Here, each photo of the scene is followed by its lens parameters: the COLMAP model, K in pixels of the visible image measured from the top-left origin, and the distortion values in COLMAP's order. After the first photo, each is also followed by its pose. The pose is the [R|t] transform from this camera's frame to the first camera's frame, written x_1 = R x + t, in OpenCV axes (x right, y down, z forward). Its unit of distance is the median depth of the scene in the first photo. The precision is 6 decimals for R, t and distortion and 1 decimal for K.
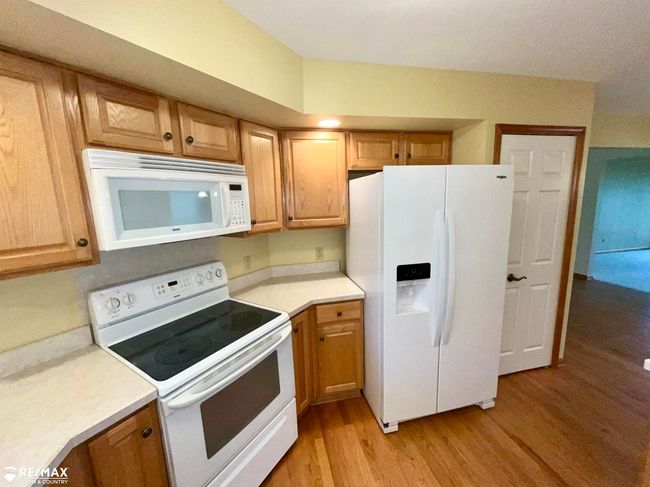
lens RADIAL K [[263.1, 0, 324.6], [0, 263.1, 243.8], [0, 0, 1]] dist [-0.003538, 0.000392]
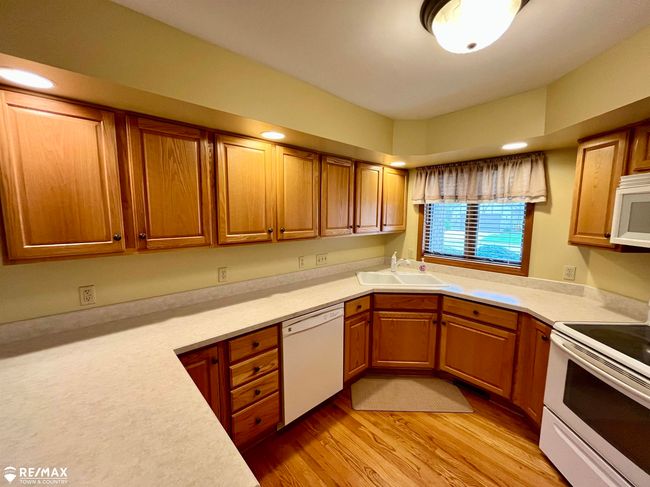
lens RADIAL K [[263.1, 0, 325.6], [0, 263.1, 245.3], [0, 0, 1]] dist [-0.003538, 0.000392]
pose [[-0.864519, 0.087884, -0.494857, 0.873922], [-0.061271, 0.958821, 0.277323, -0.181575], [0.498851, 0.270072, -0.823534, 0.931623]]
